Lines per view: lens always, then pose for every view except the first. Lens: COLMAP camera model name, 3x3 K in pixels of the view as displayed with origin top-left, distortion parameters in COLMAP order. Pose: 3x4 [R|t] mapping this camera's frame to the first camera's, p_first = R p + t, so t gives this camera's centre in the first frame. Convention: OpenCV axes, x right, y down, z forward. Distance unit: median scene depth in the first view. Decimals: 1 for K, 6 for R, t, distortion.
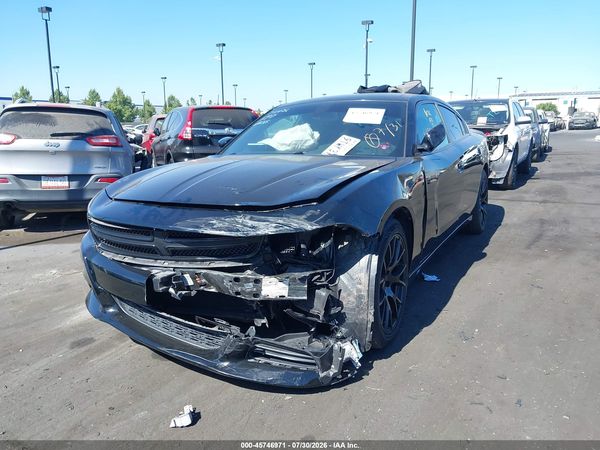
lens RADIAL K [[483.5, 0, 300.0], [0, 483.5, 225.0], [0, 0, 1]] dist [0.002032, 0.005519]
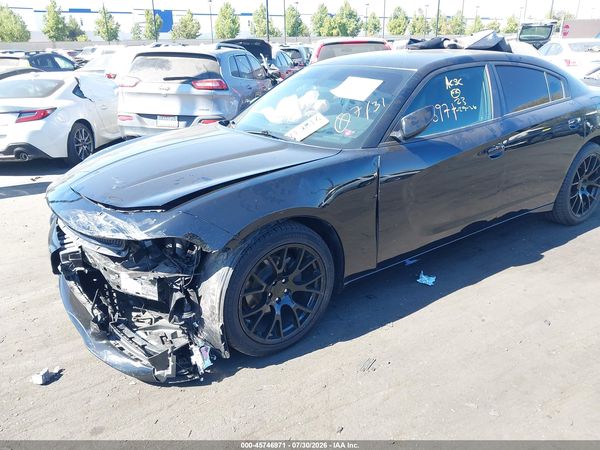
lens RADIAL K [[479.7, 0, 300.0], [0, 479.7, 225.0], [0, 0, 1]] dist [0.003030, 0.001498]
pose [[0.896444, 0.154426, -0.415381, 0.444907], [-0.080859, 0.978584, 0.189303, -0.143149], [0.435718, -0.136112, 0.889732, 0.160148]]
